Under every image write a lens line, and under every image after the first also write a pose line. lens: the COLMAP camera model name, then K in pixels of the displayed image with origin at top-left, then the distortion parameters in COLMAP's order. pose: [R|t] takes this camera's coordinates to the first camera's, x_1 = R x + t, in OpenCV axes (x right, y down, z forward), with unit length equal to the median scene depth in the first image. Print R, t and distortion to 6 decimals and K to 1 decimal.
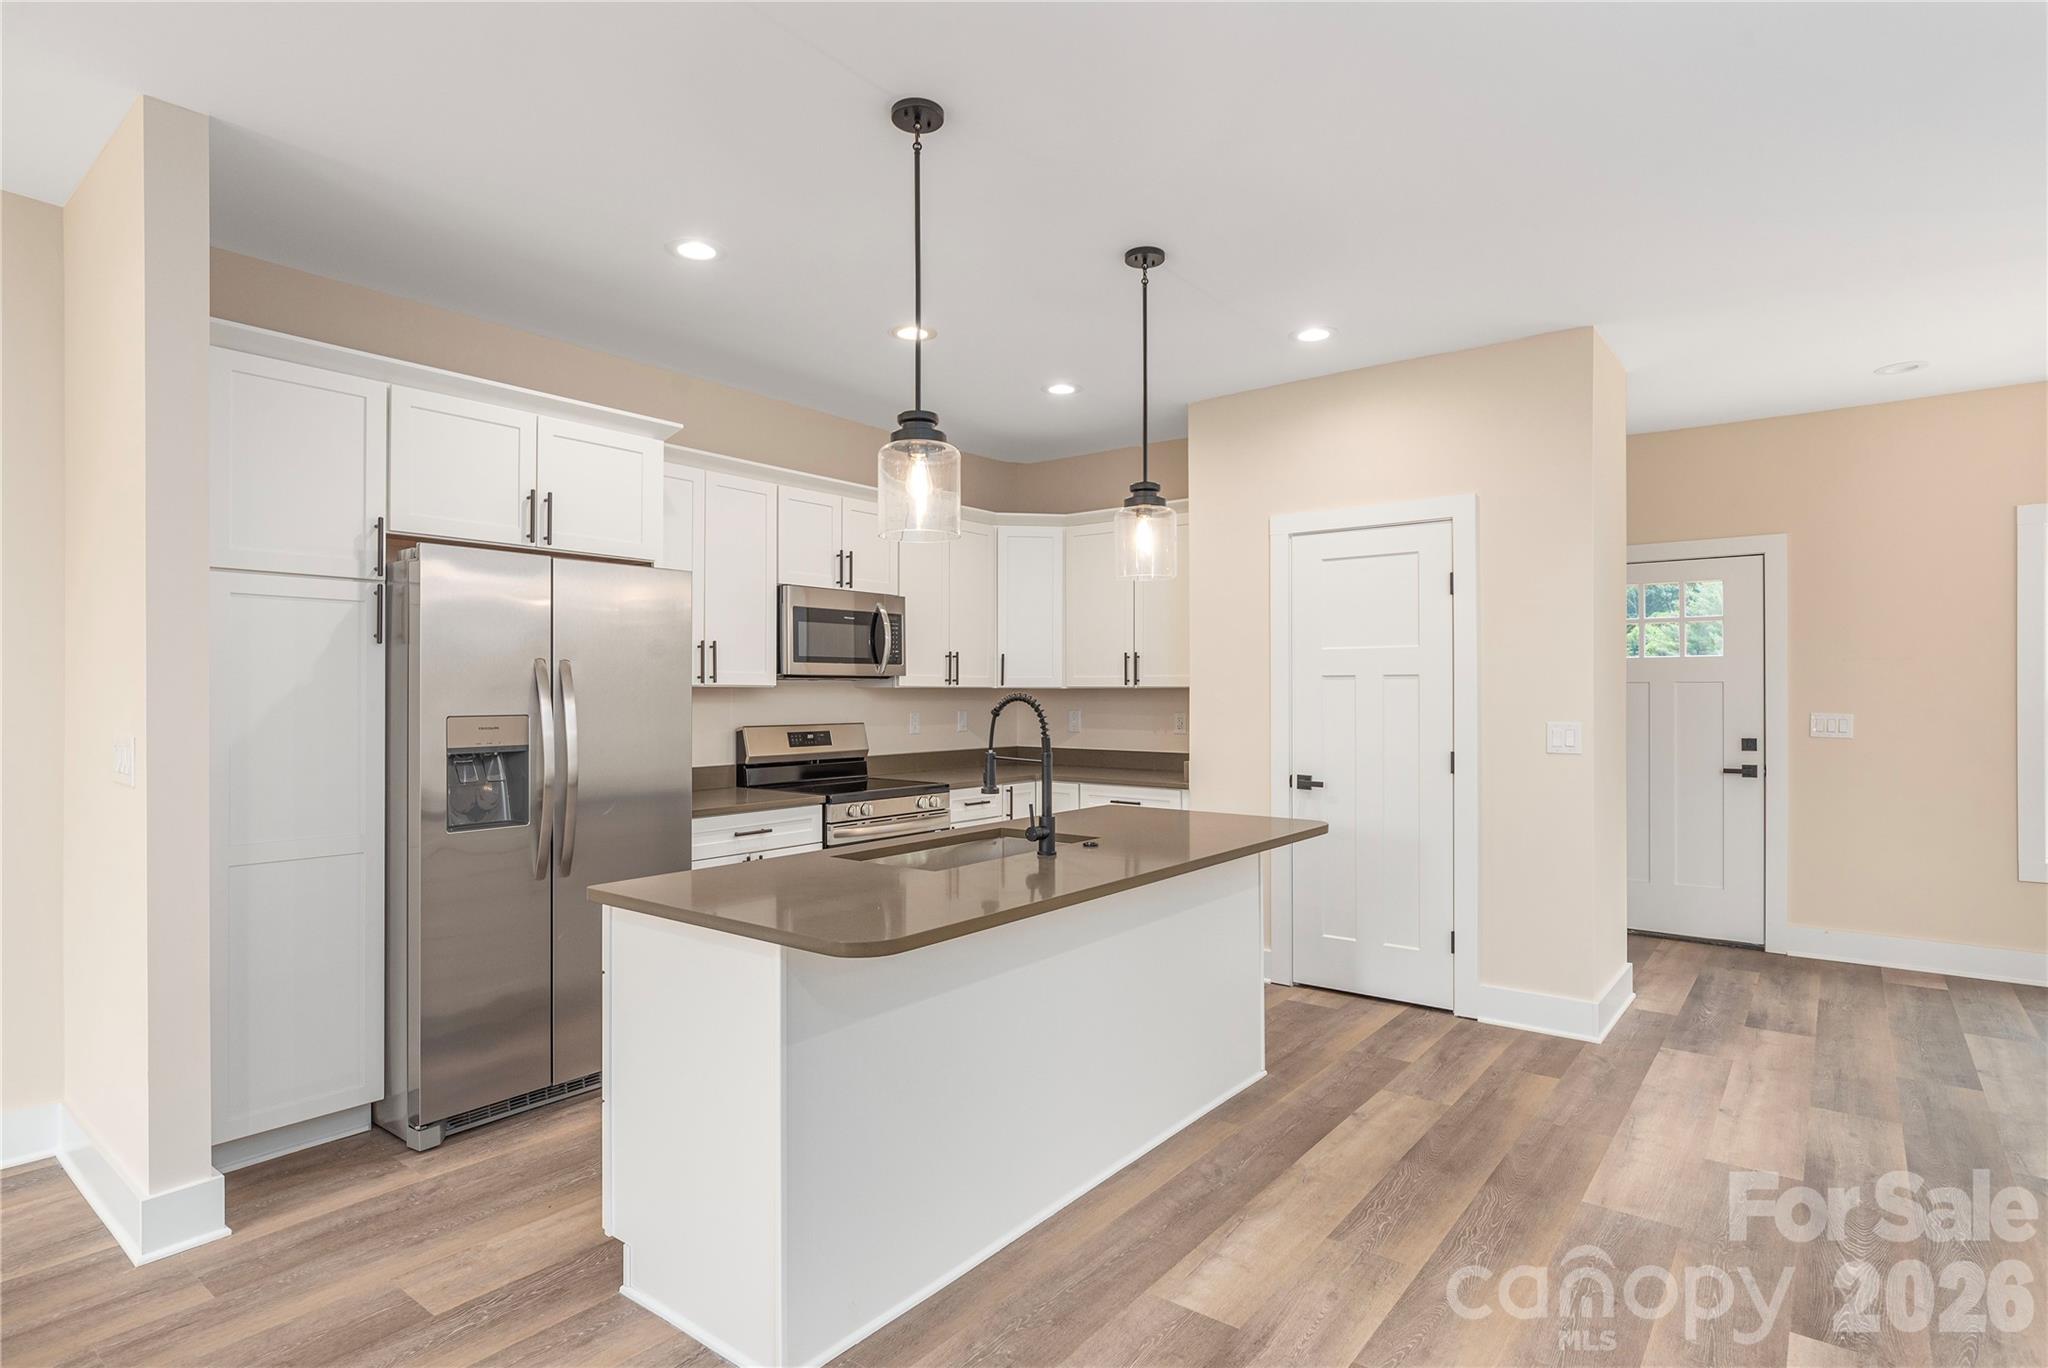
lens RADIAL K [[1059.0, 0, 1024.0], [0, 1059.0, 684.0], [0, 0, 1]] dist [-0.002780, -0.000144]
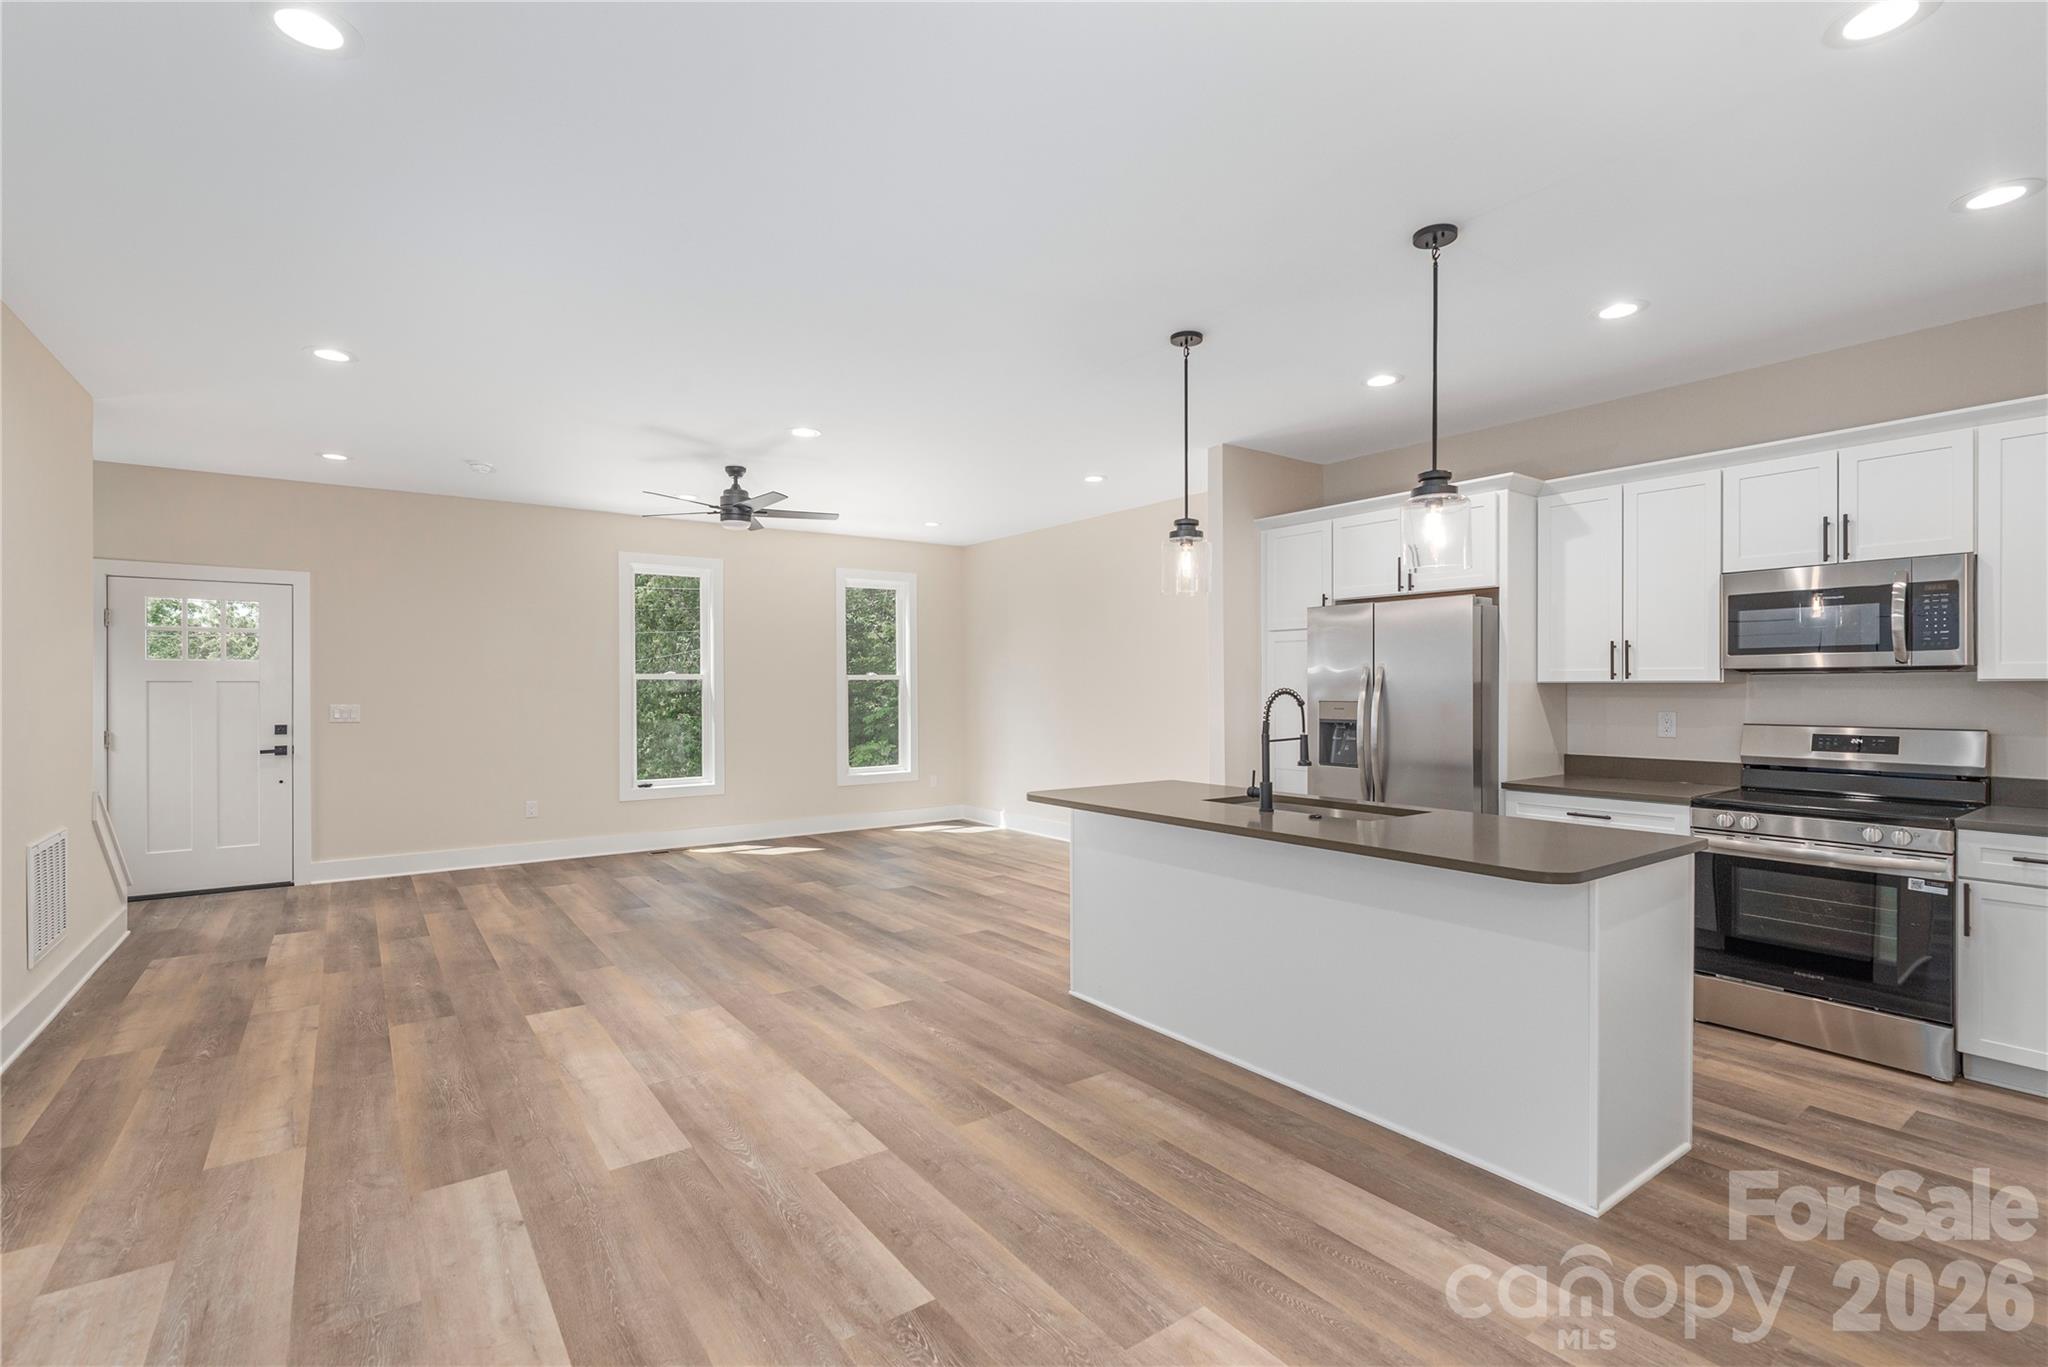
lens RADIAL K [[930.7, 0, 1021.5], [0, 930.7, 689.1], [0, 0, 1]] dist [-0.000487, 0.000027]
pose [[-0.278525, 0.002184, -0.960426, 0.745278], [0.008673, 0.999962, -0.000241, 0.003691], [0.960390, -0.008397, -0.278534, 0.630665]]
